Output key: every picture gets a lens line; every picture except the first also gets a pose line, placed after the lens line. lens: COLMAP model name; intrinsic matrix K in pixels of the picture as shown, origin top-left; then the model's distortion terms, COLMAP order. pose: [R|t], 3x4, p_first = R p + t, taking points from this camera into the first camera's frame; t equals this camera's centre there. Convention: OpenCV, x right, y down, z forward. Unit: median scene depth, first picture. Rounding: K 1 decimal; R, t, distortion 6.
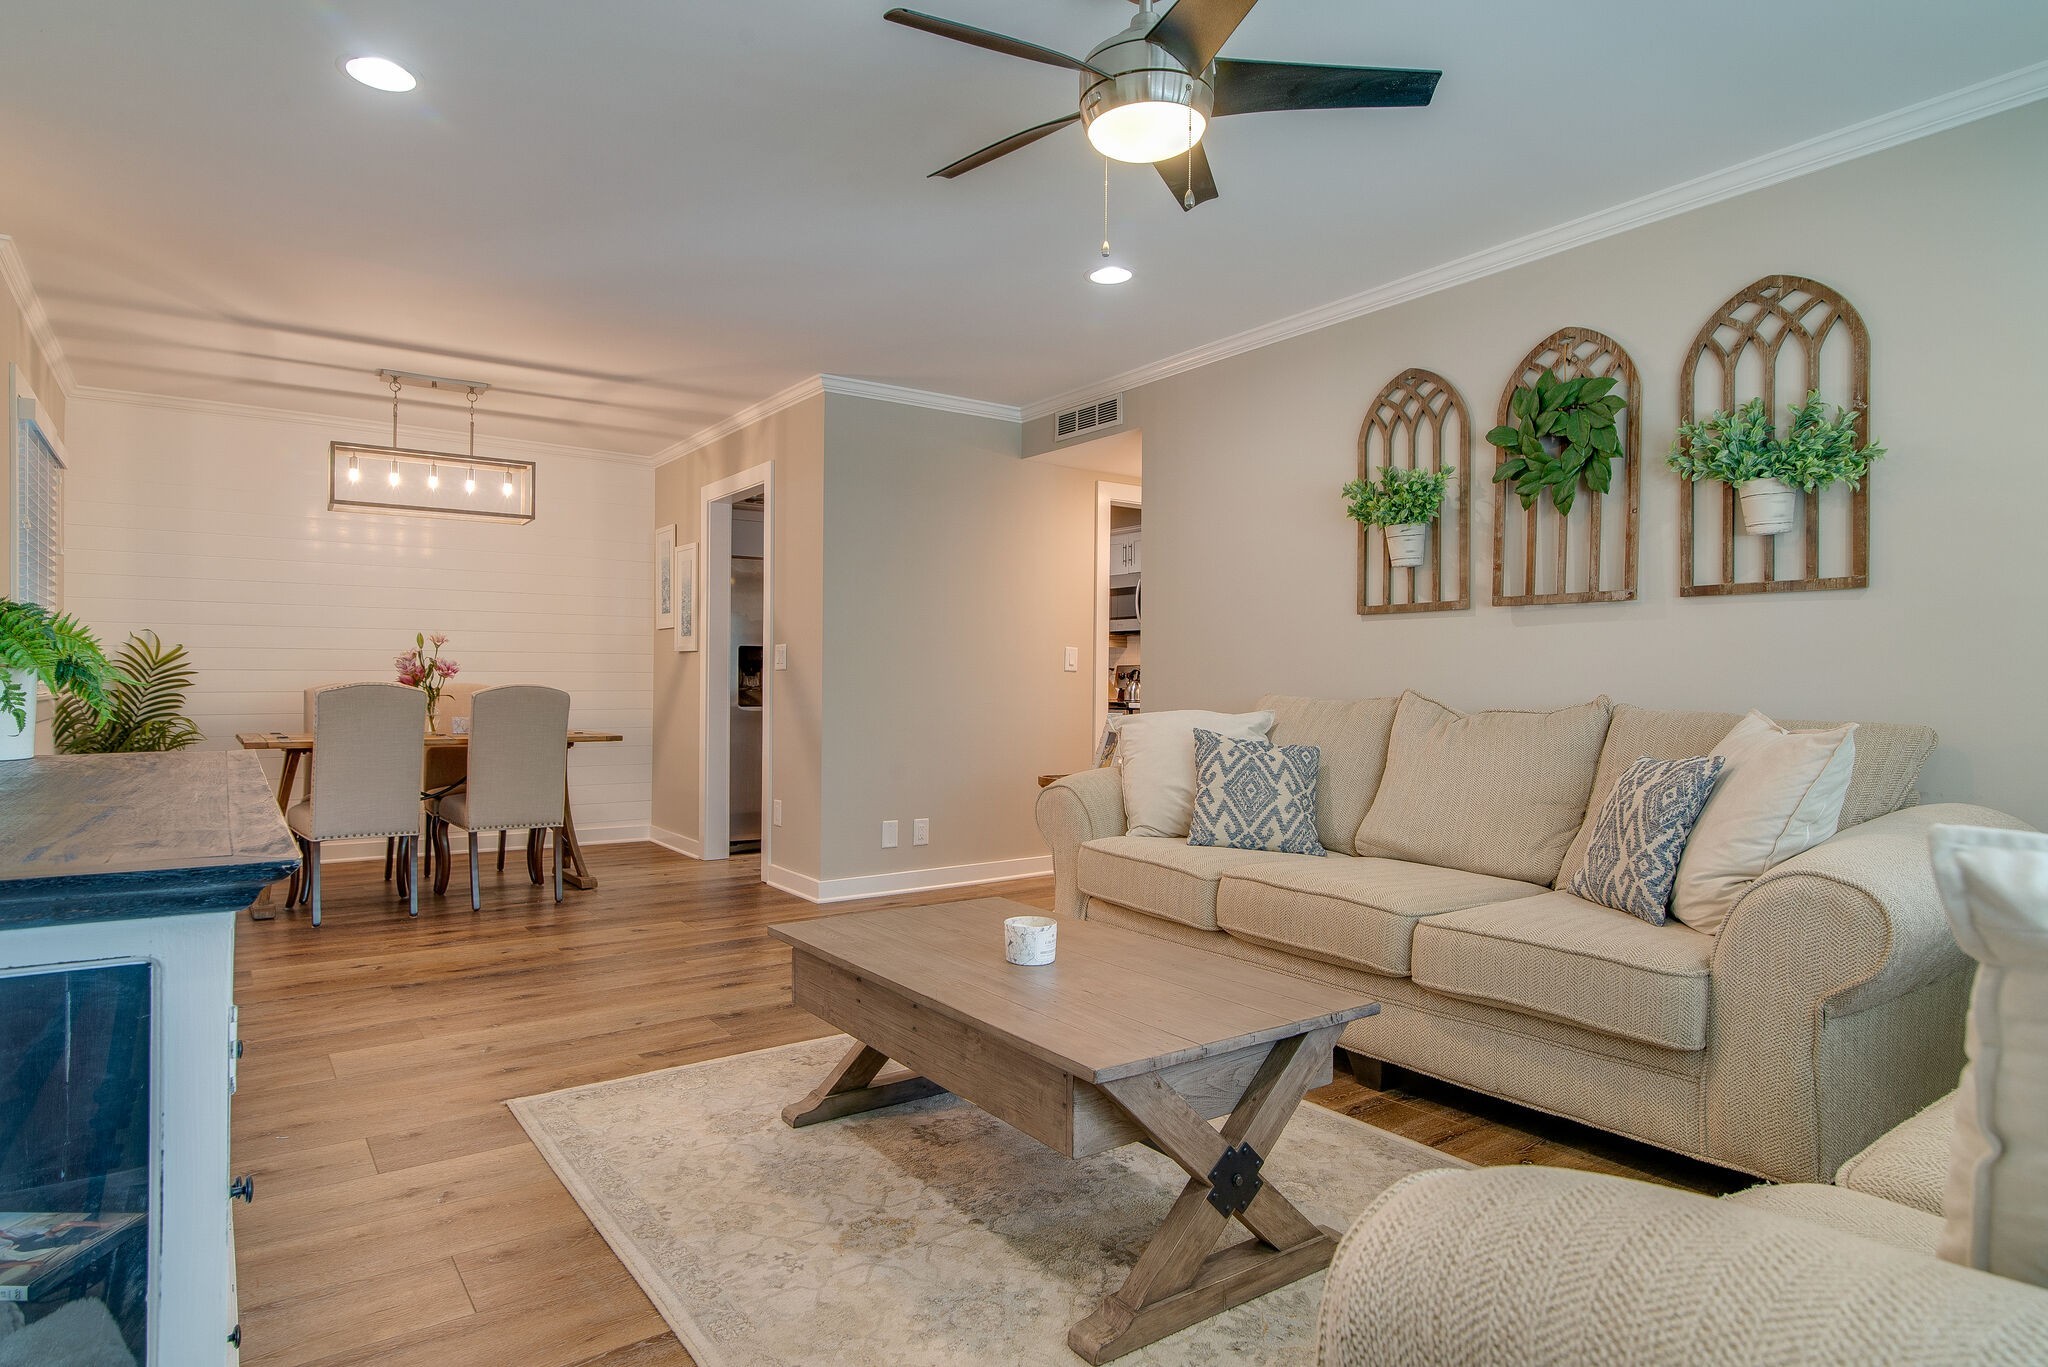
lens RADIAL K [[1150.0, 0, 998.2], [0, 1150.0, 682.5], [0, 0, 1]] dist [0.014083, -0.002954]
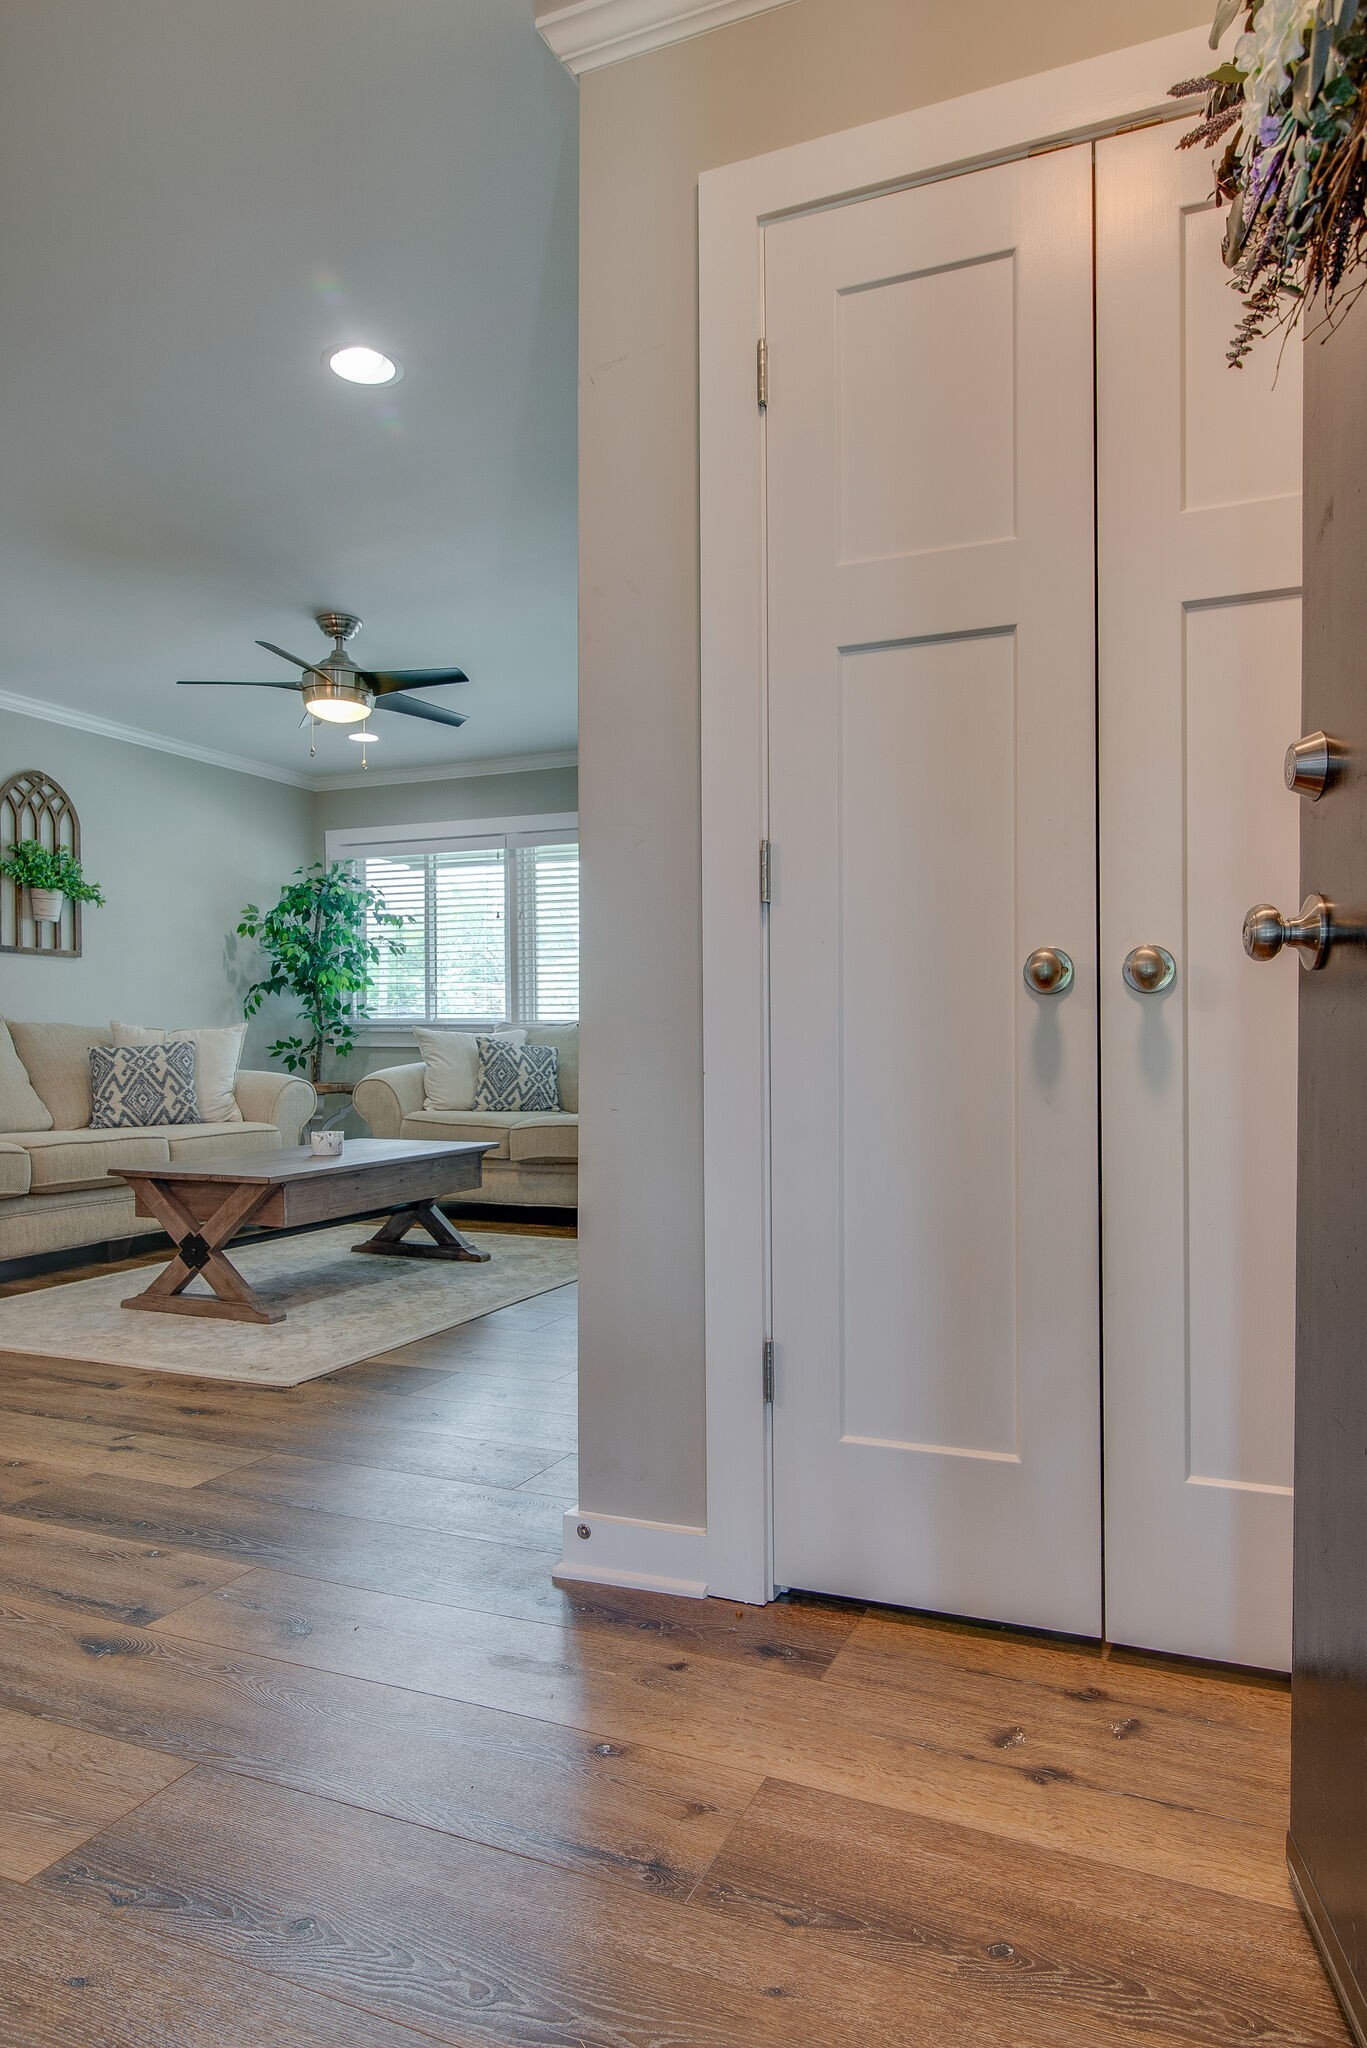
lens RADIAL K [[1214.0, 0, 671.1], [0, 1214.0, 1040.8], [0, 0, 1]] dist [0.006770, 0.002428]
pose [[-0.516768, 0.000677, 0.856125, -1.048240], [0.006508, 0.999974, 0.003138, 0.038967], [-0.856101, 0.007193, -0.516759, 0.867098]]
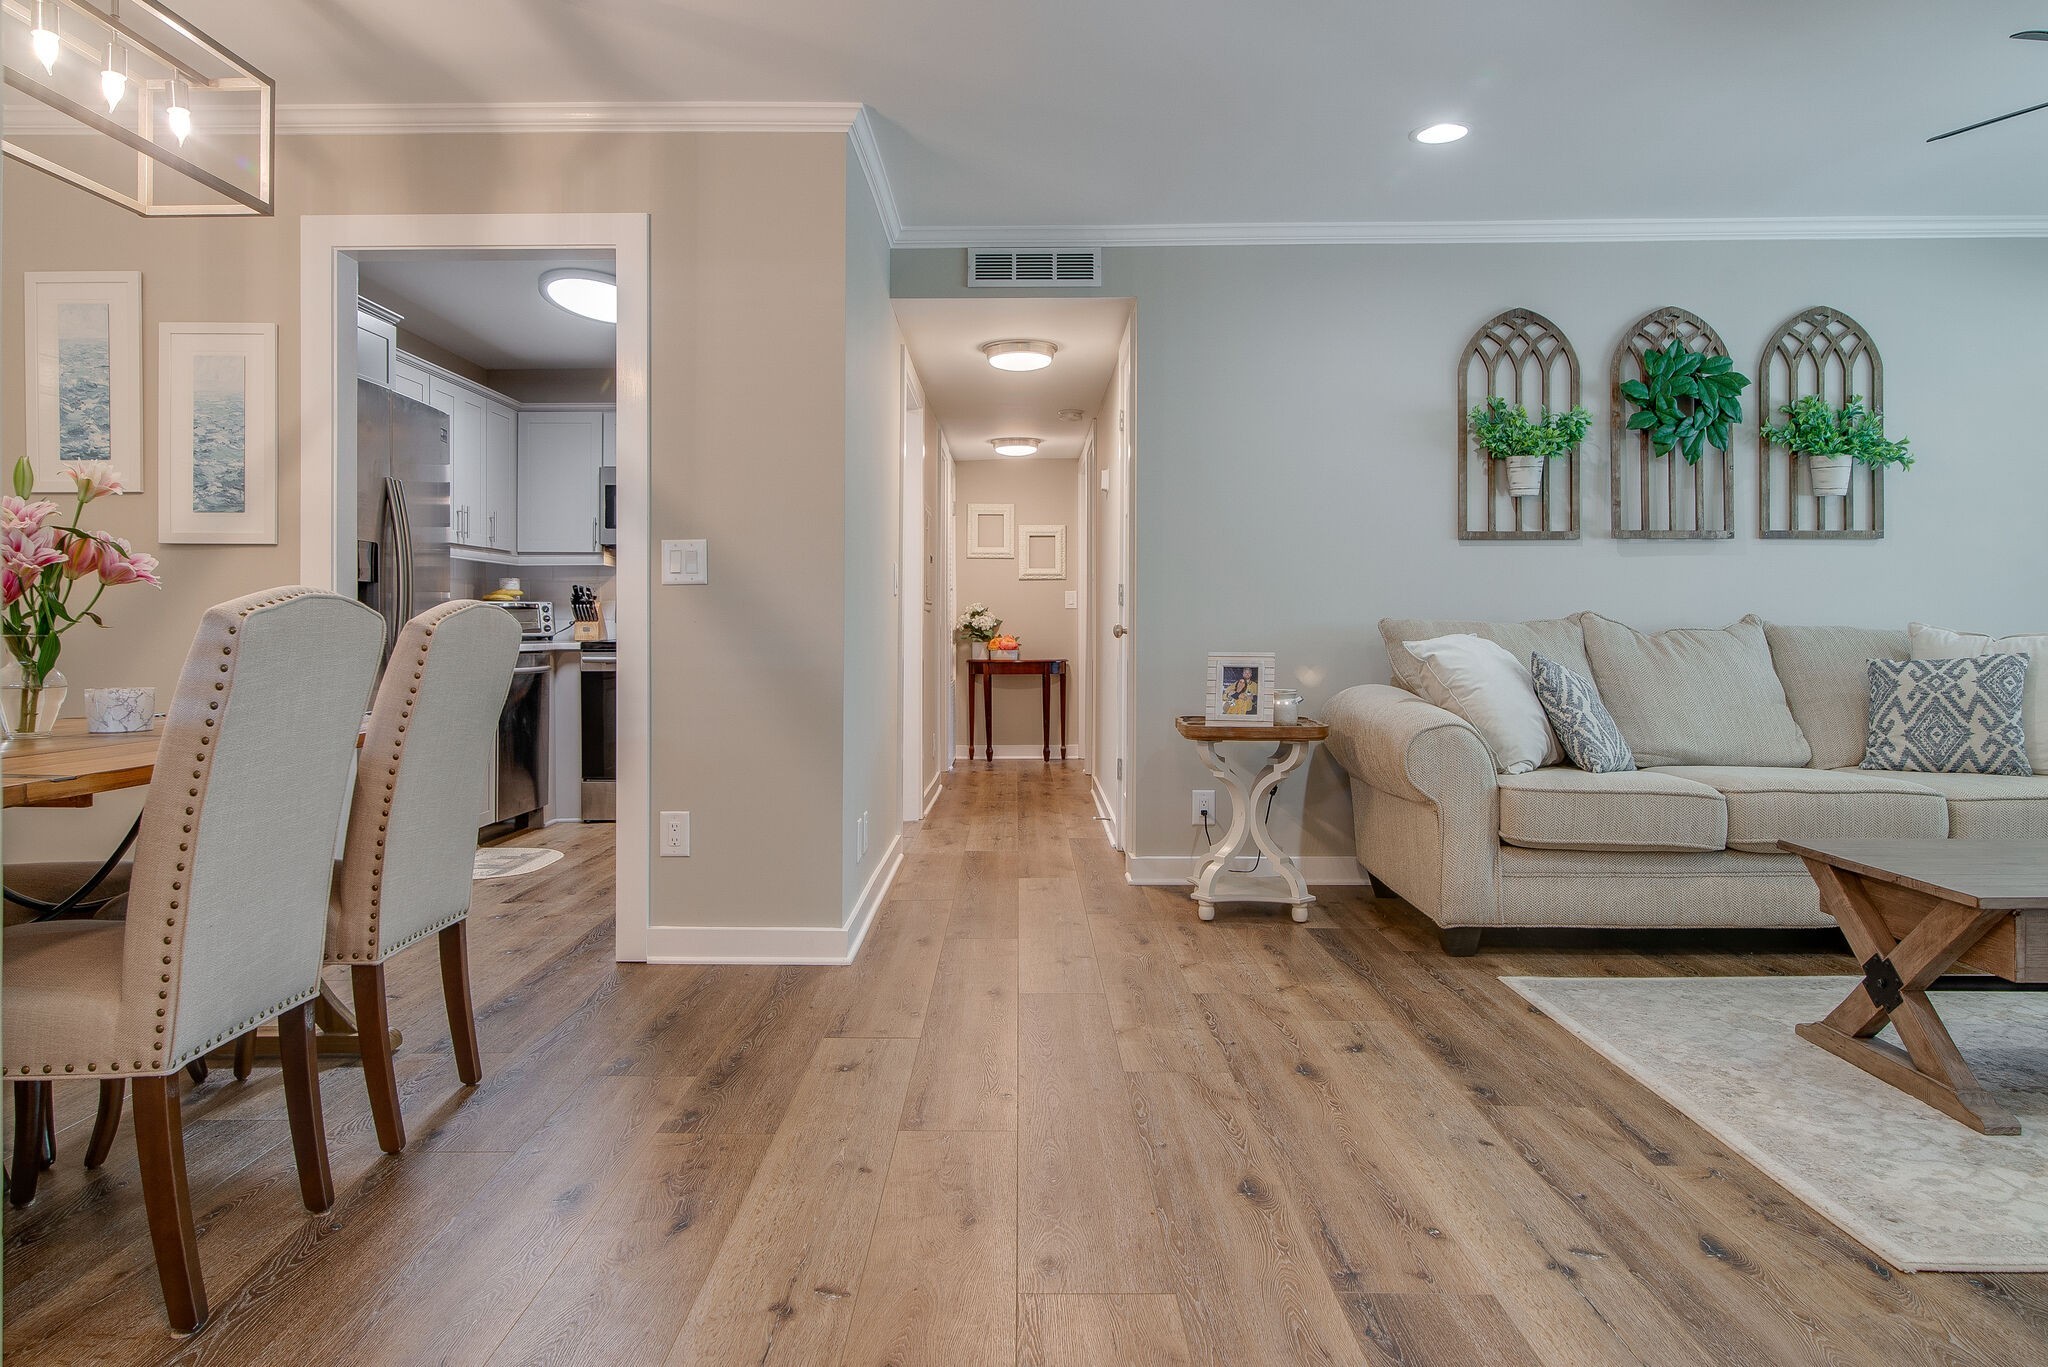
lens RADIAL K [[1302.3, 0, 1030.9], [0, 1302.3, 629.5], [0, 0, 1]] dist [0.005784, -0.014818]
pose [[0.577338, -0.005717, 0.816486, -0.860155], [0.005856, 0.999979, 0.002861, 0.014607], [-0.816485, 0.003130, 0.577359, 0.671112]]
